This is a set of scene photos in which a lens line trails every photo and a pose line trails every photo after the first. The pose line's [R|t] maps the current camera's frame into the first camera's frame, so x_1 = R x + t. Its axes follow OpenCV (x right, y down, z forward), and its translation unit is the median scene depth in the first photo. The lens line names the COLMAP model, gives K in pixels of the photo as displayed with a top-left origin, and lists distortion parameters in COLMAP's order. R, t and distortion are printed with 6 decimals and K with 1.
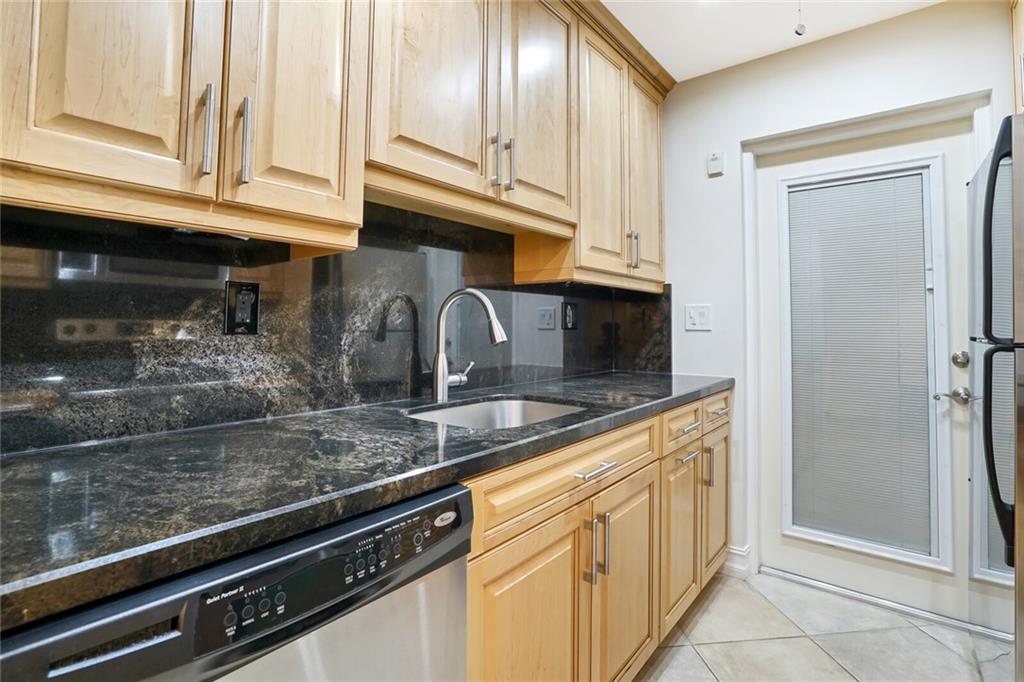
lens RADIAL K [[487.5, 0, 505.7], [0, 487.5, 306.8], [0, 0, 1]] dist [-0.049802, 0.016253]
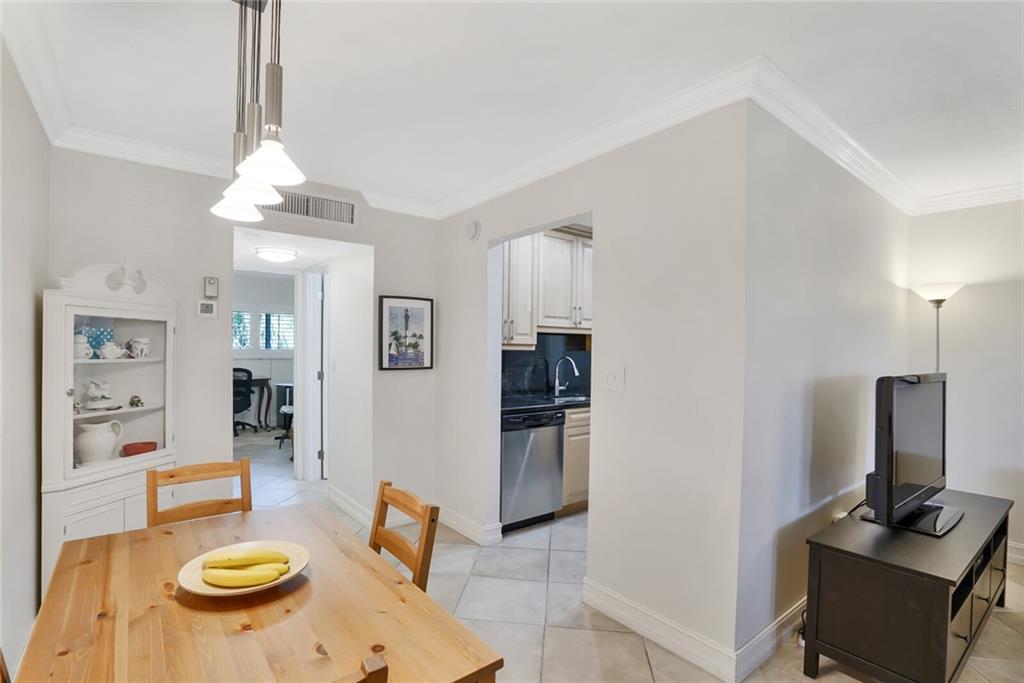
lens RADIAL K [[487.5, 0, 476.2], [0, 487.5, 341.9], [0, 0, 1]] dist [-0.049802, 0.016253]
pose [[0.963527, 0.006254, -0.267537, 0.177443], [0.001304, 0.999605, 0.028063, -0.204499], [0.267607, -0.027388, 0.963139, -1.892908]]
